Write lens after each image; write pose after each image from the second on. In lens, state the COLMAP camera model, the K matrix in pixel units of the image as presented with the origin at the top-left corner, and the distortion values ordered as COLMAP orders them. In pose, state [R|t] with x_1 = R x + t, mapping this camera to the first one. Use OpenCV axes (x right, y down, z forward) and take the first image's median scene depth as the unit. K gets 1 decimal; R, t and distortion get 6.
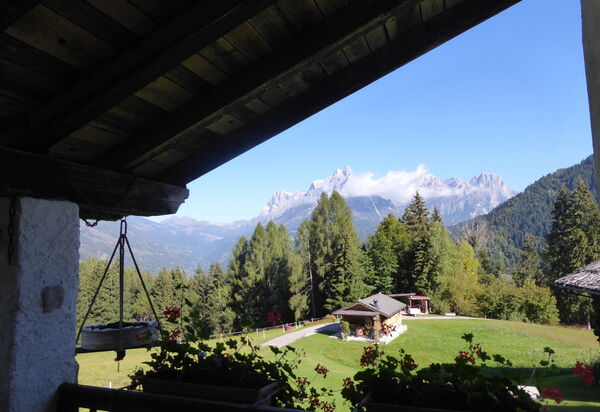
lens RADIAL K [[433.7, 0, 300.0], [0, 433.7, 206.0], [0, 0, 1]] dist [-0.036964, 0.004347]
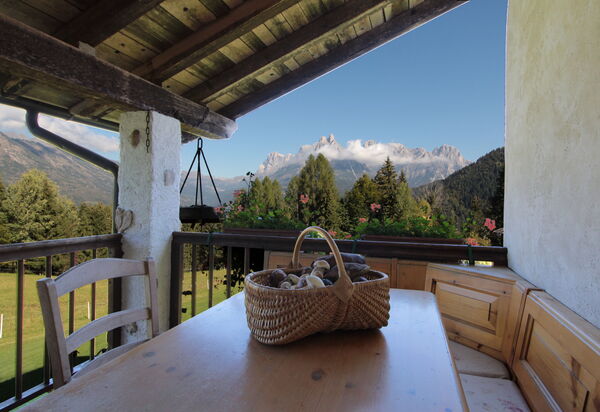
lens RADIAL K [[358.3, 0, 293.5], [0, 358.3, 207.4], [0, 0, 1]] dist [-0.031412, 0.000857]
pose [[0.999149, 0.038755, 0.014092, -0.003199], [-0.040106, 0.992737, 0.113426, 0.003914], [-0.009594, -0.113895, 0.993447, -0.008510]]
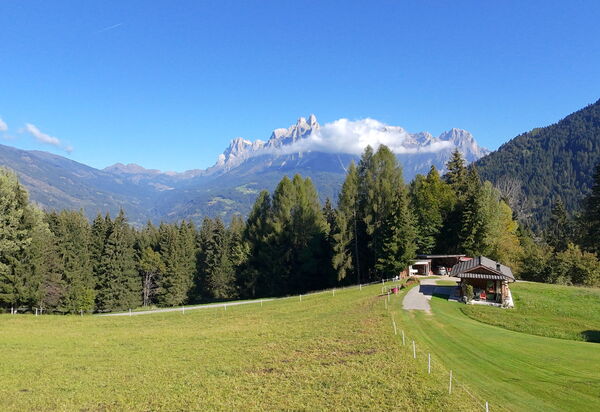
lens RADIAL K [[463.4, 0, 302.6], [0, 463.4, 206.1], [0, 0, 1]] dist [-0.002635, 0.011071]
pose [[0.994758, 0.027619, 0.098459, -0.192306], [-0.037818, 0.993934, 0.103267, 0.000186], [-0.095010, -0.106449, 0.989768, 0.015545]]
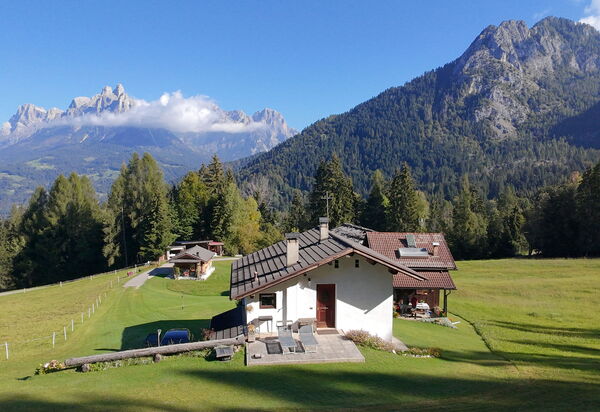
lens RADIAL K [[463.4, 0, 302.6], [0, 463.4, 206.1], [0, 0, 1]] dist [-0.002635, 0.011071]
pose [[0.881822, 0.005308, 0.471552, -0.134479], [-0.075792, 0.988533, 0.130607, -0.089084], [-0.465451, -0.150913, 0.872113, -0.275017]]
